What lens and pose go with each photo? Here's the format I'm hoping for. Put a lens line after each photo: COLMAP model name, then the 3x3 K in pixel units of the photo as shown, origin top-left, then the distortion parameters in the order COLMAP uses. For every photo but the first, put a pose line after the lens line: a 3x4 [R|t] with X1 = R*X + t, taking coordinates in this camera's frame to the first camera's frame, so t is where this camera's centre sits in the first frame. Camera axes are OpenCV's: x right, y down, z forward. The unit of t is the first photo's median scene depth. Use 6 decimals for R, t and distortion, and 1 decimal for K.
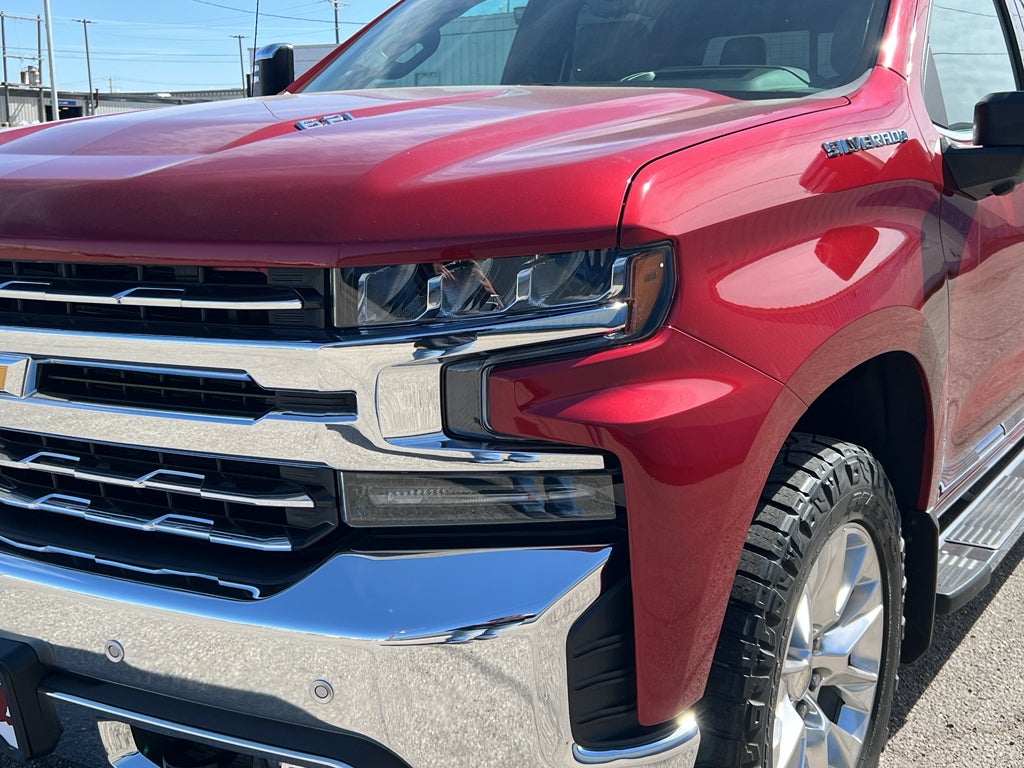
lens RADIAL K [[1253.3, 0, 512.1], [0, 1253.3, 437.6], [0, 0, 1]] dist [0.016028, 0.008155]
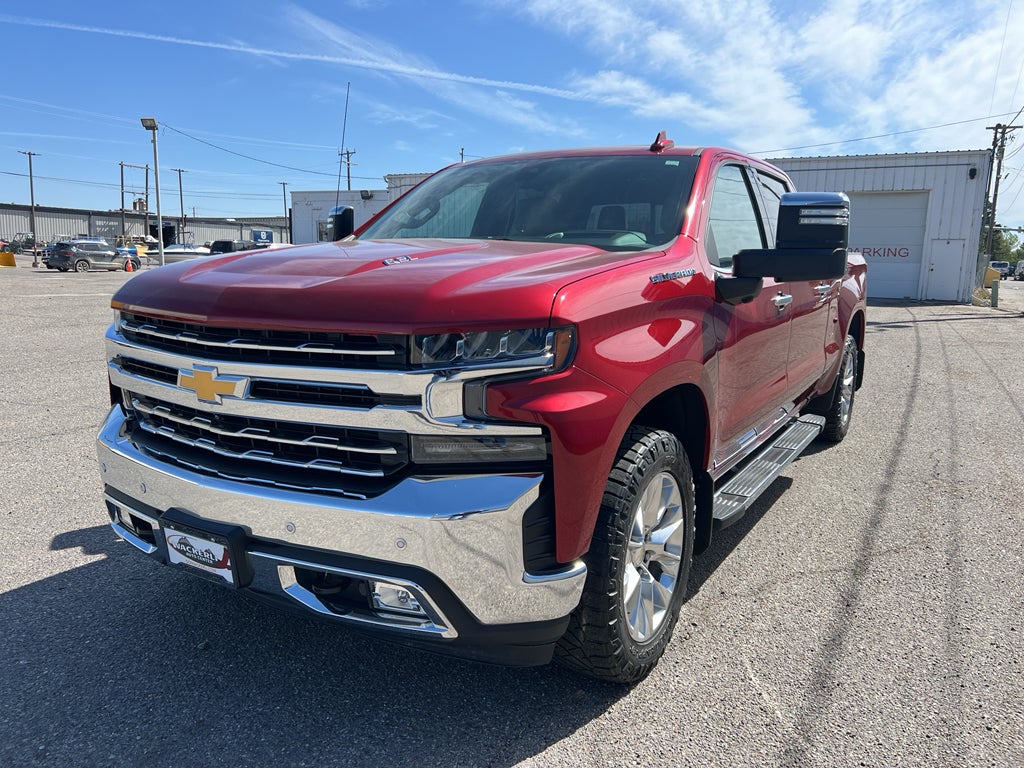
lens RADIAL K [[831.4, 0, 511.4], [0, 831.4, 422.5], [0, 0, 1]] dist [0.037536, -0.005234]
pose [[0.998076, 0.010562, 0.061098, -0.048470], [-0.008419, 0.999344, -0.035217, 0.043666], [-0.061429, 0.034635, 0.997510, -0.291806]]
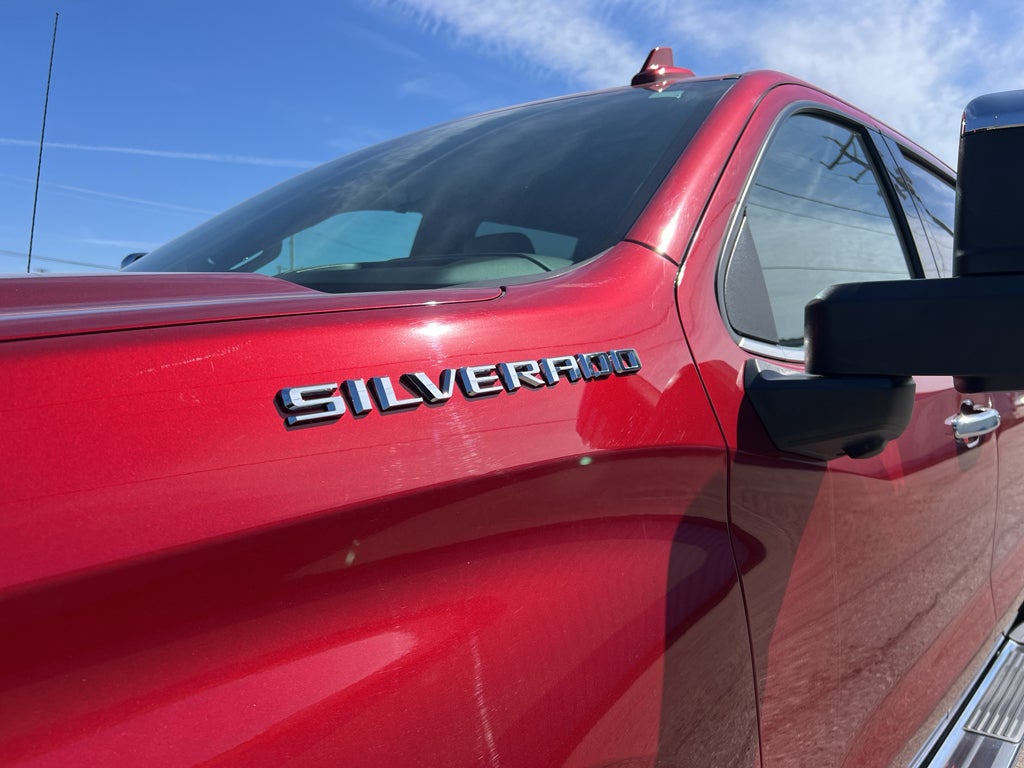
lens RADIAL K [[762.3, 0, 515.9], [0, 762.3, 380.9], [0, 0, 1]] dist [0.015825, -0.004249]
pose [[0.989154, 0.021150, -0.145349, 0.382257], [-0.044889, 0.985762, -0.162042, -0.221005], [0.139852, 0.166809, 0.976021, 0.850116]]
